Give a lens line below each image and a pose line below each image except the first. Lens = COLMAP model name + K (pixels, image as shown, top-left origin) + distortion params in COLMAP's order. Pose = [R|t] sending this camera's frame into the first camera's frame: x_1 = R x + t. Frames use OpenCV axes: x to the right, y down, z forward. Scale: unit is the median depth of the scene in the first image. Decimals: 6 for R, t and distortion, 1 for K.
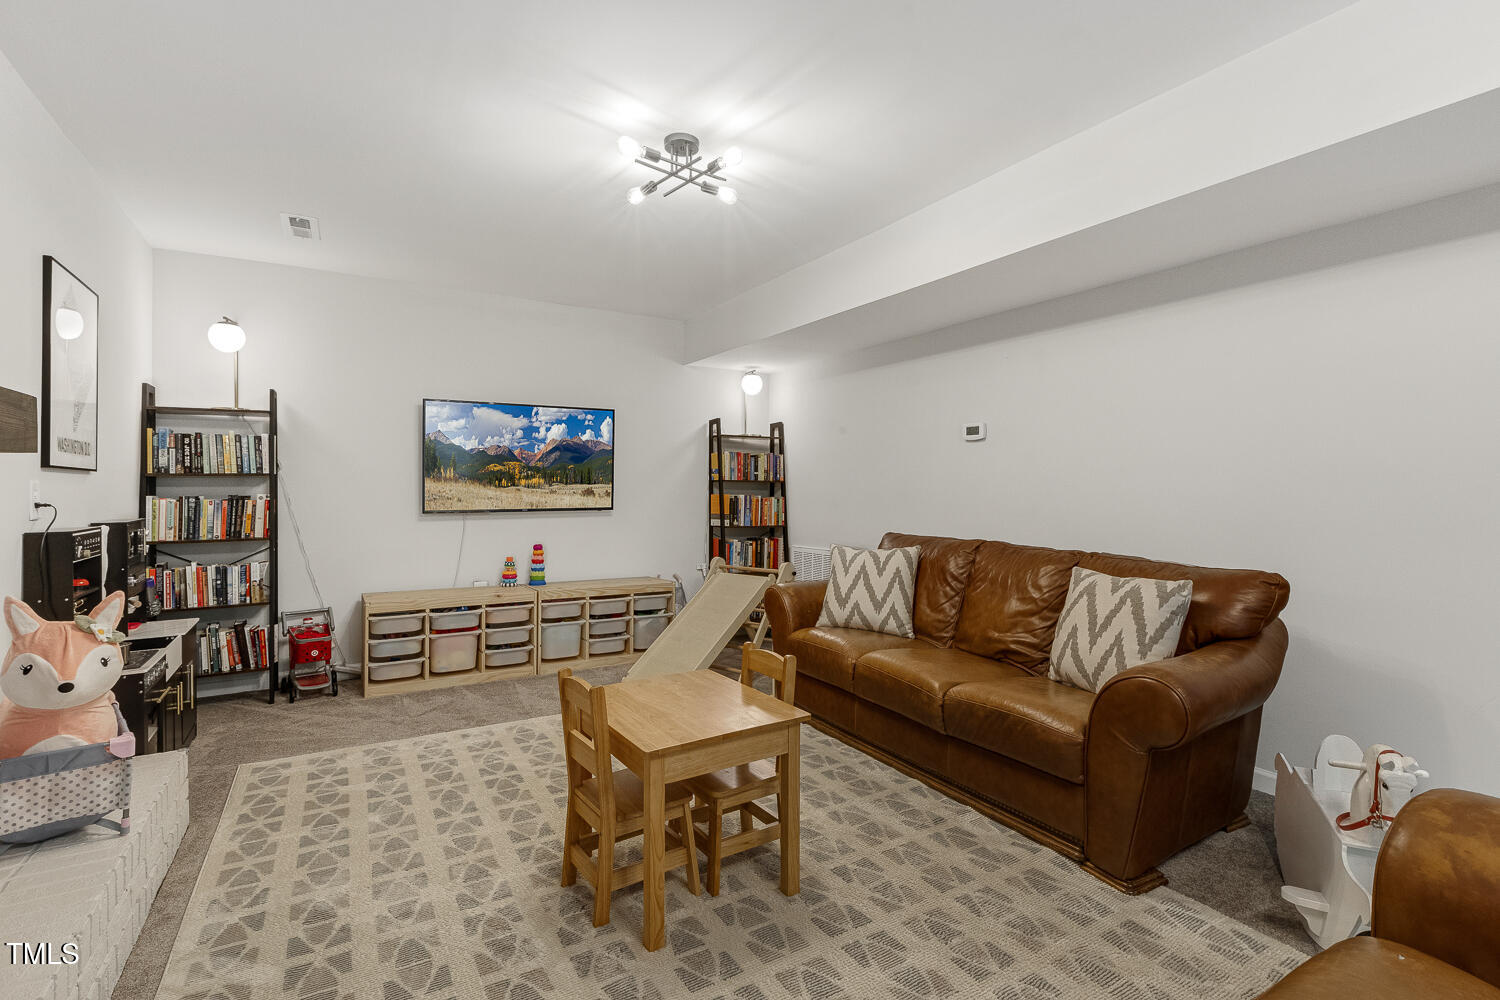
lens RADIAL K [[716.9, 0, 753.2], [0, 716.9, 528.7], [0, 0, 1]] dist [-0.002891, -0.000269]
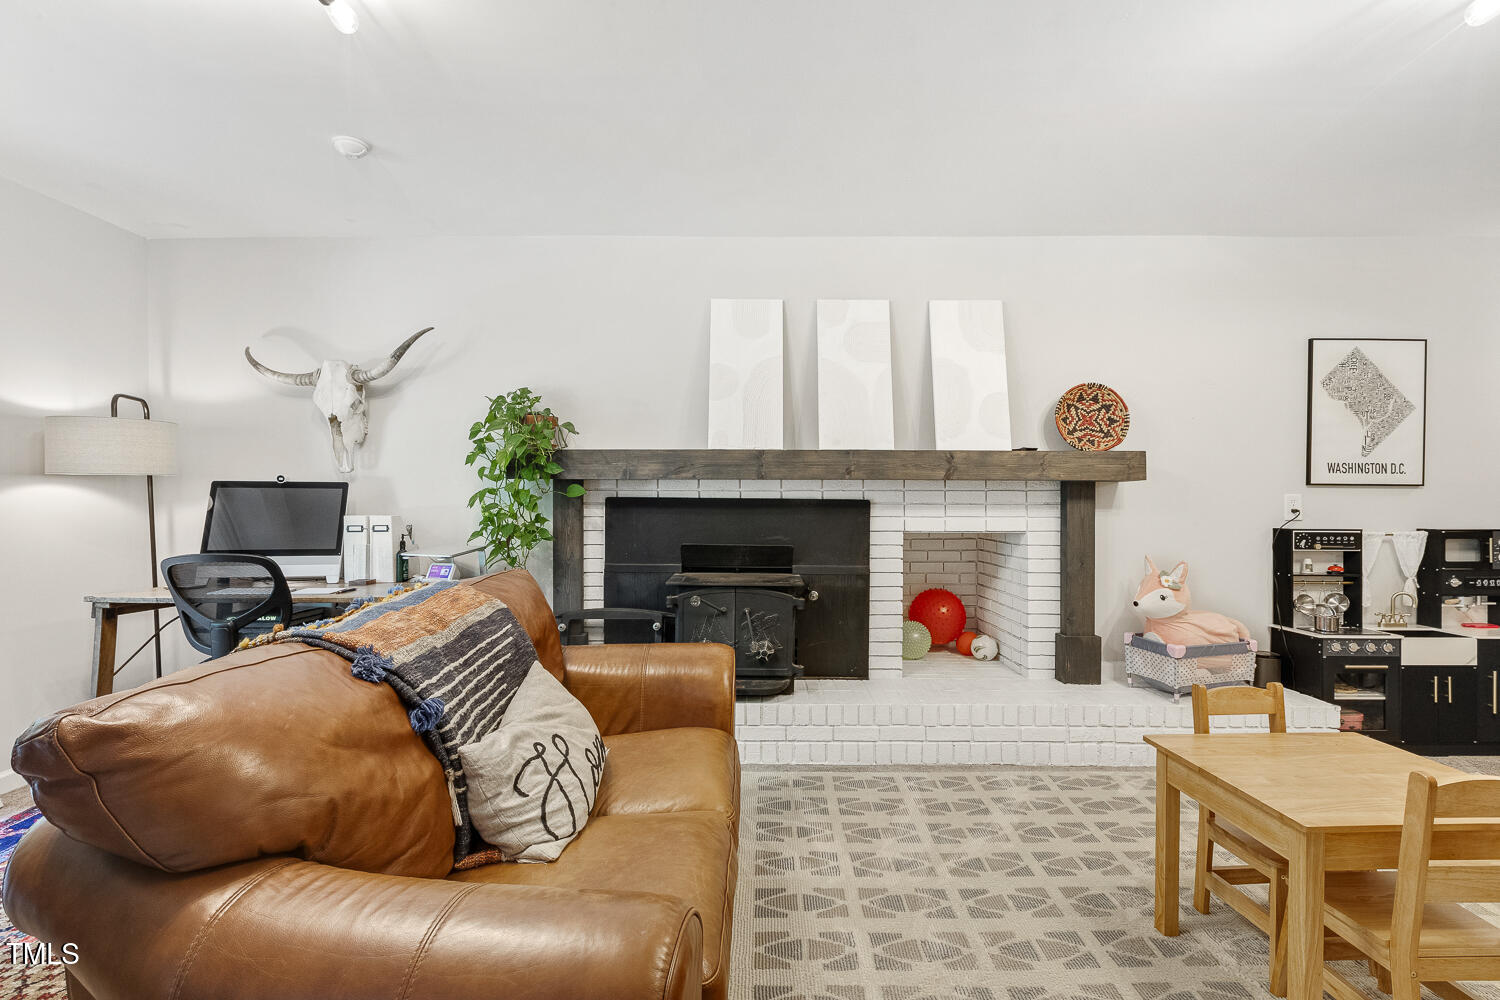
lens RADIAL K [[675.1, 0, 743.9], [0, 675.1, 501.5], [0, 0, 1]] dist [-0.002796, -0.000234]
pose [[-0.499186, 0.010174, -0.866435, 0.408781], [-0.055774, 0.997480, 0.043846, -0.024428], [0.864698, 0.070212, -0.497360, 0.361847]]
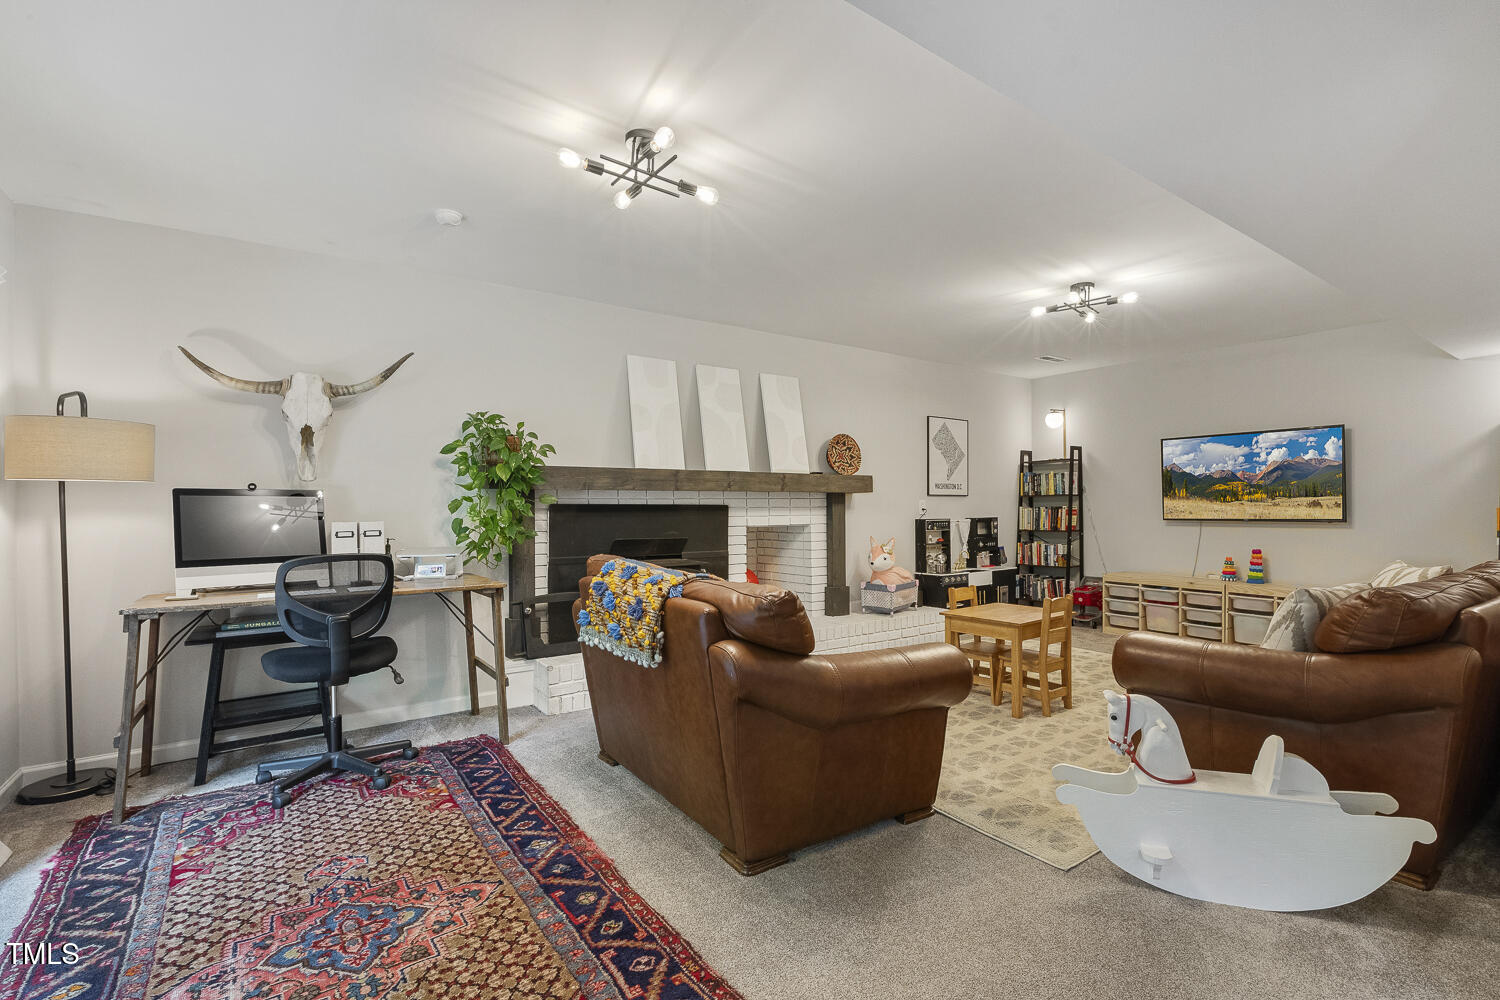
lens RADIAL K [[680.8, 0, 757.6], [0, 680.8, 503.5], [0, 0, 1]] dist [-0.004257, -0.000634]
pose [[0.105073, -0.001338, -0.994464, 0.781361], [-0.057284, 0.998331, -0.007396, 0.001170], [0.992813, 0.057744, 0.104821, 0.049179]]
